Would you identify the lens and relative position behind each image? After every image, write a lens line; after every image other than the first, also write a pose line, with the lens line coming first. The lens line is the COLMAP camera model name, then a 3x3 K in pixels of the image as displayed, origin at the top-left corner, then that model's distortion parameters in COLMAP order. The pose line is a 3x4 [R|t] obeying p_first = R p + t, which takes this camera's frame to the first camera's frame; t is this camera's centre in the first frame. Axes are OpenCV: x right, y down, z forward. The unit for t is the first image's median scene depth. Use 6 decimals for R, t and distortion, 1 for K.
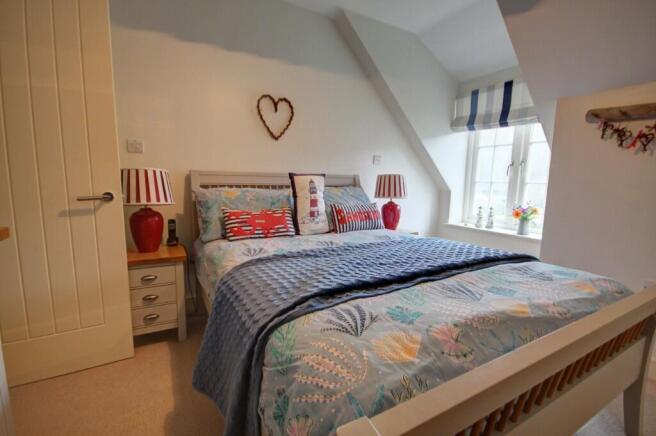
lens RADIAL K [[305.6, 0, 328.0], [0, 305.6, 218.0], [0, 0, 1]] dist [-0.000646, -0.000276]
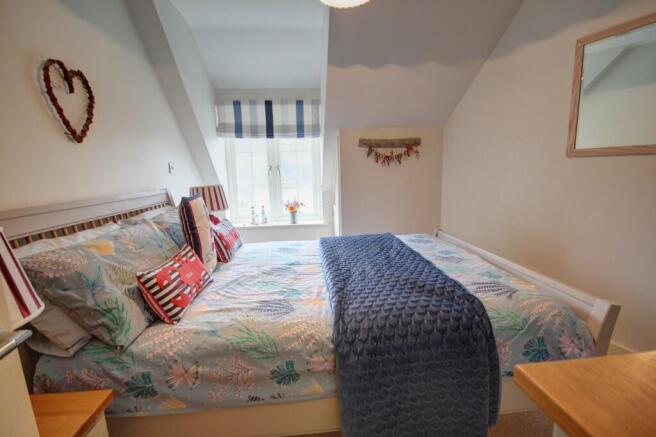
lens RADIAL K [[305.9, 0, 340.0], [0, 305.9, 215.1], [0, 0, 1]] dist [-0.000686, -0.000093]
pose [[0.405442, -0.162604, 0.899542, -0.505433], [0.151079, 0.982439, 0.109494, -0.106263], [-0.901550, 0.091508, 0.422888, 0.316563]]
